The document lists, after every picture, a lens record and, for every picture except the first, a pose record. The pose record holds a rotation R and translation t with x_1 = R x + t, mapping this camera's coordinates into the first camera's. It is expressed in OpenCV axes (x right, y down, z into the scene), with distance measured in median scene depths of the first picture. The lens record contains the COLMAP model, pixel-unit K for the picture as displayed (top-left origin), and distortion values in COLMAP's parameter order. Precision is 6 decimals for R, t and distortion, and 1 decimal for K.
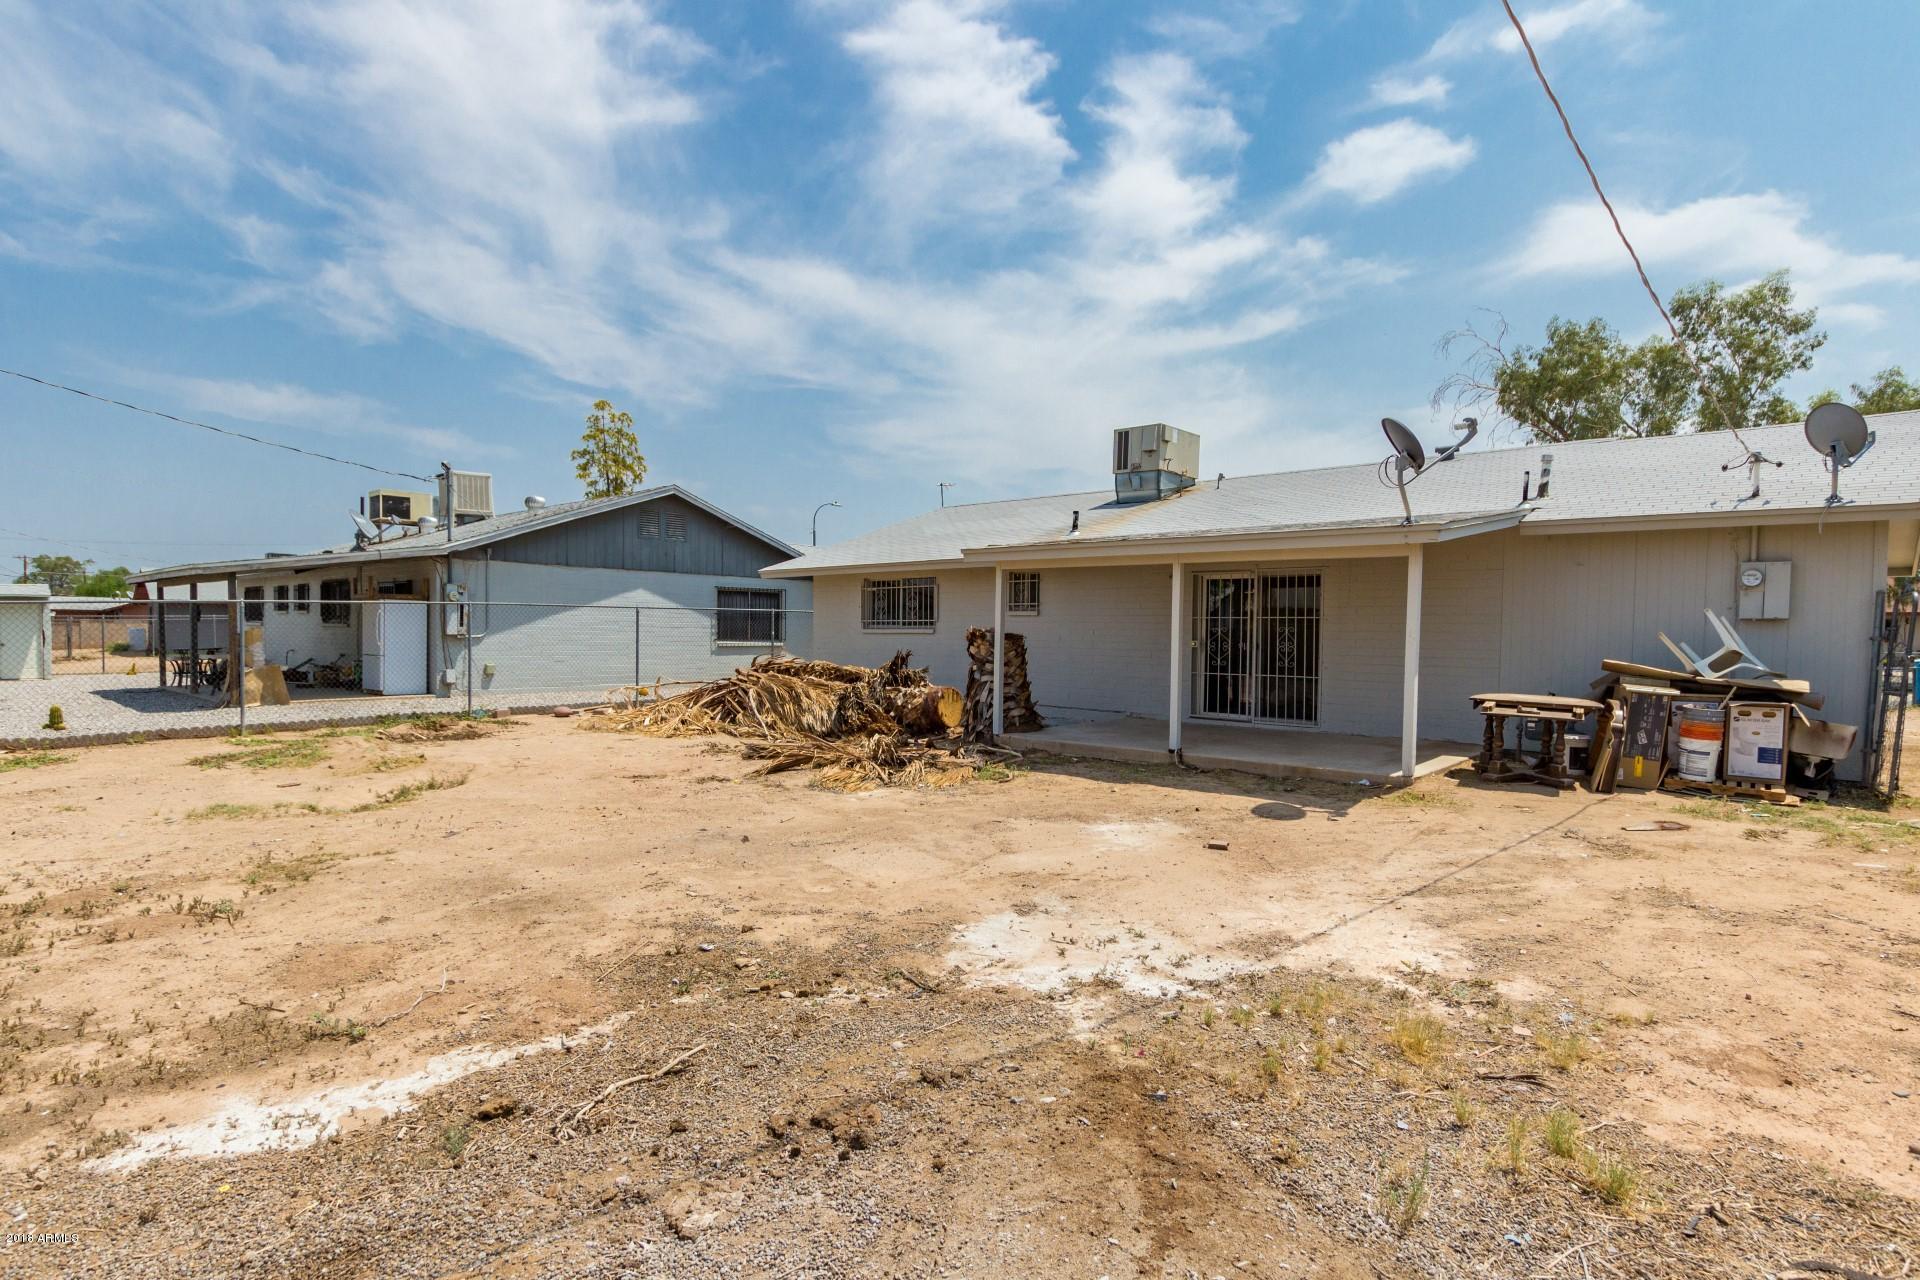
lens RADIAL K [[957.2, 0, 961.3], [0, 957.2, 642.9], [0, 0, 1]] dist [0.000381, 0.000654]
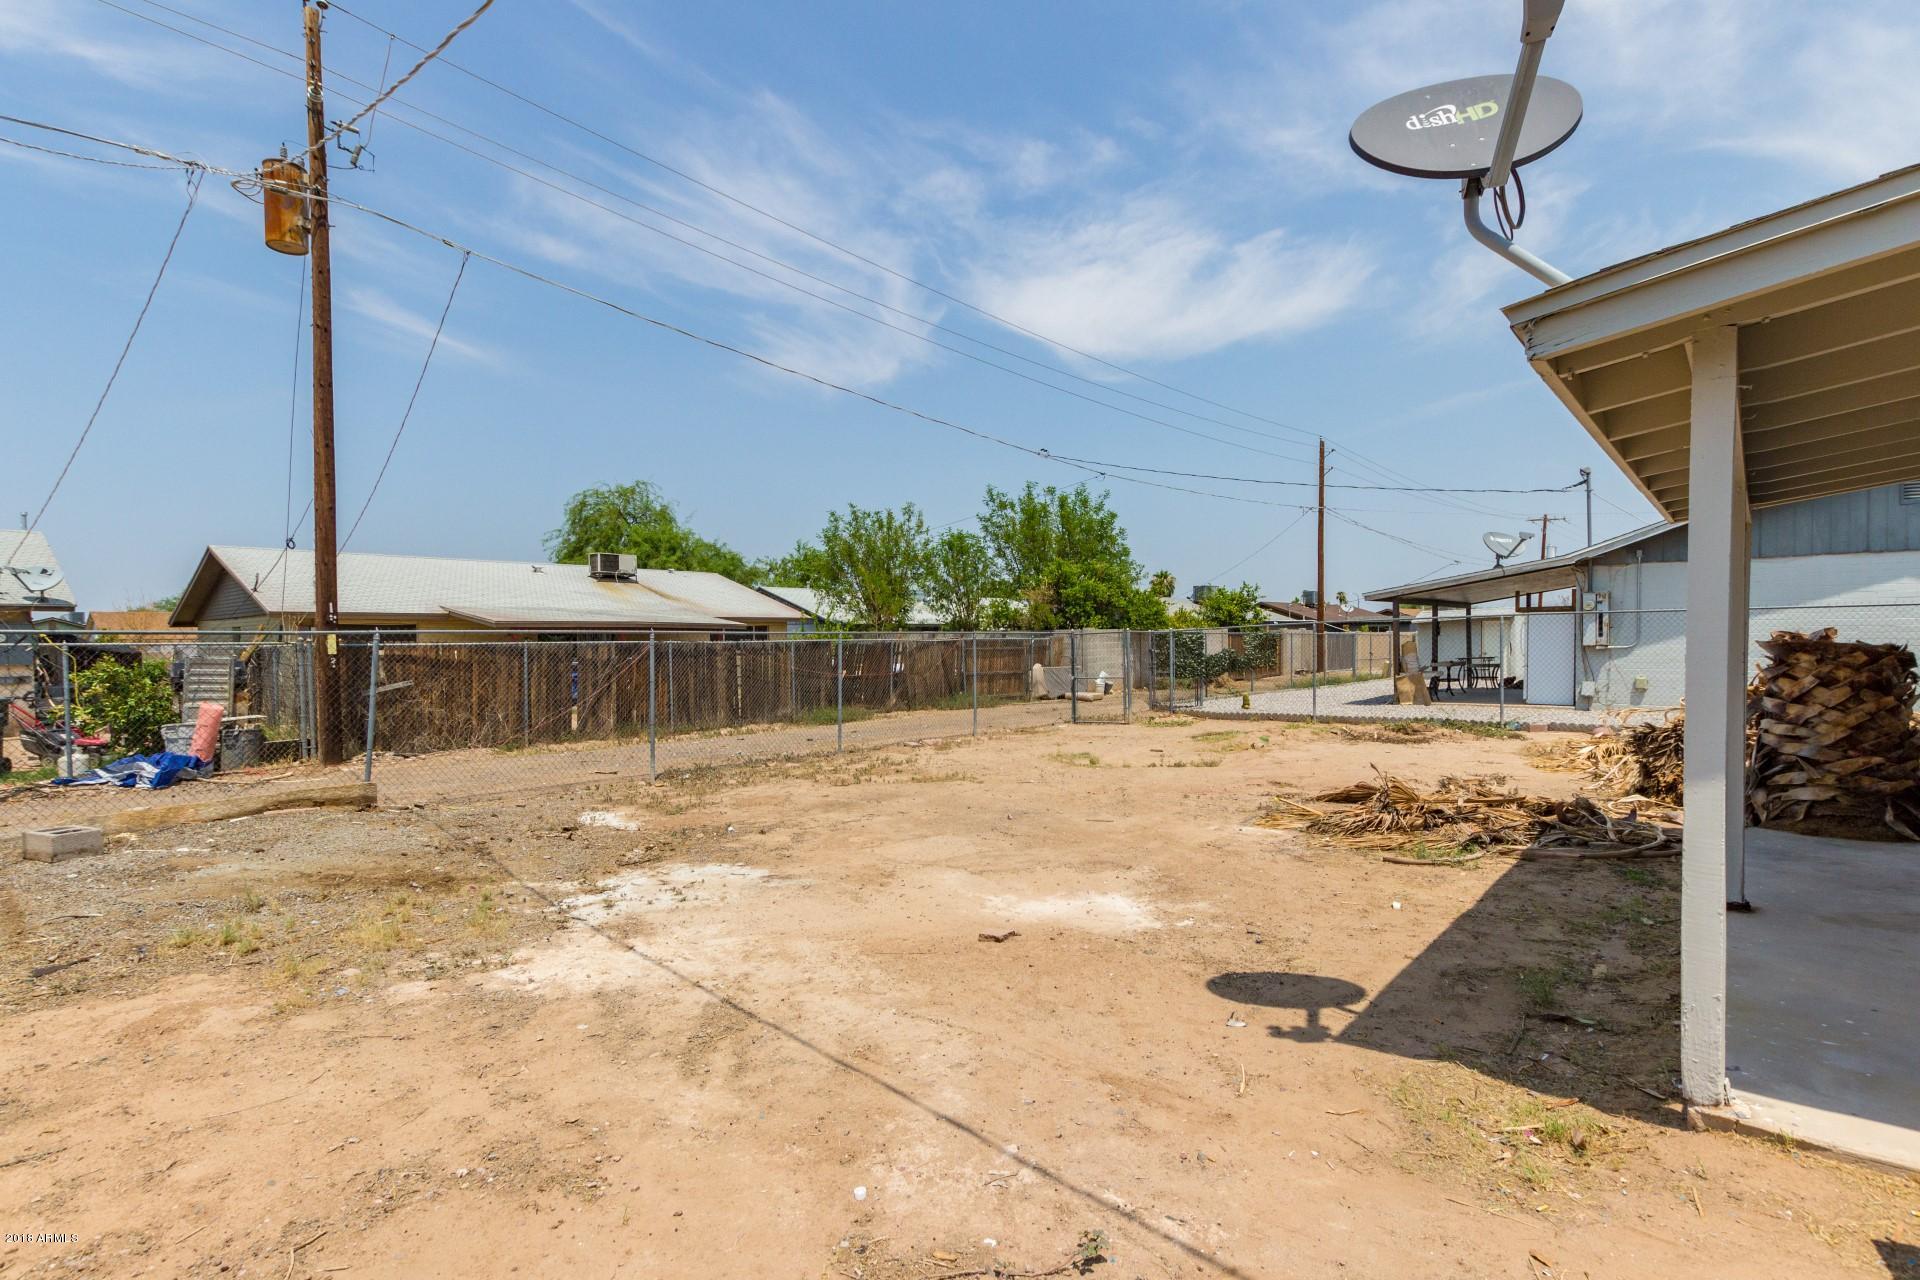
lens RADIAL K [[898.5, 0, 961.9], [0, 898.5, 645.2], [0, 0, 1]] dist [-0.000312, -0.000862]
pose [[0.022459, -0.003913, -0.999740, 0.535911], [-0.003613, 0.999985, -0.003995, -0.004727], [0.999741, 0.003702, 0.022444, 0.535629]]
